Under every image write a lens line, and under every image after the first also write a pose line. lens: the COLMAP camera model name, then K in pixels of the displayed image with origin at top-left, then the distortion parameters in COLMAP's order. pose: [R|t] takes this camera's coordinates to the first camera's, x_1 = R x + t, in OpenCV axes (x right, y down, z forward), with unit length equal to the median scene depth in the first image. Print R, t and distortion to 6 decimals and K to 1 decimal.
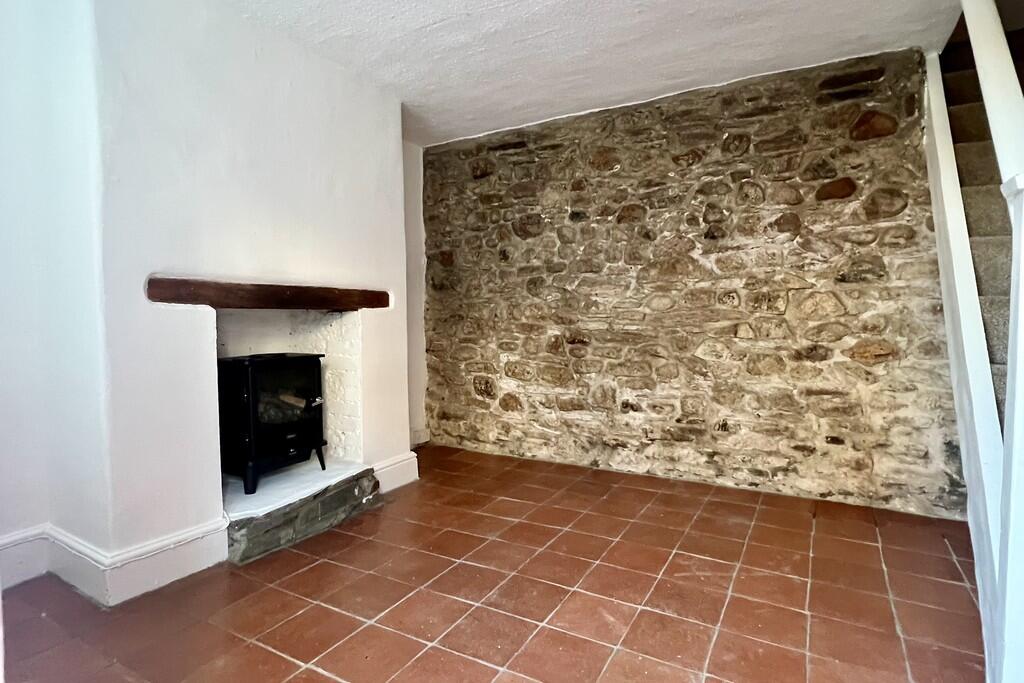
lens RADIAL K [[534.5, 0, 512.0], [0, 534.5, 341.5], [0, 0, 1]] dist [-0.000449, -0.000045]
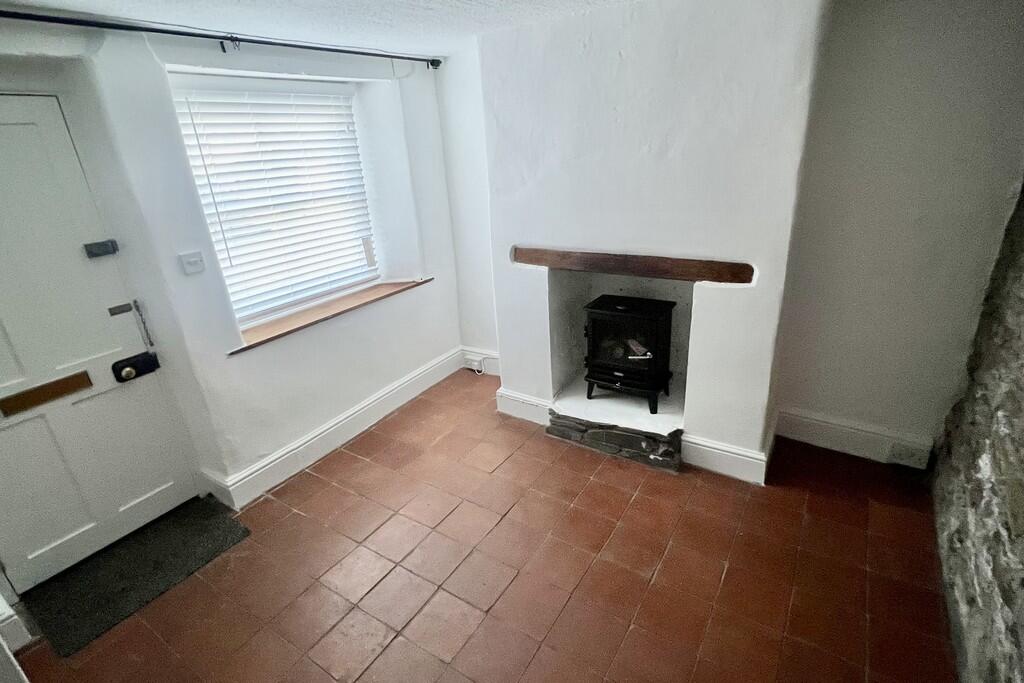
lens RADIAL K [[522.2, 0, 512.0], [0, 522.2, 341.5], [0, 0, 1]] dist [-0.000355, -0.000473]
pose [[-0.026072, 0.380276, -0.924506, 0.632387], [-0.002830, 0.924788, 0.380472, -0.326757], [0.999656, 0.012536, -0.023035, 0.750178]]
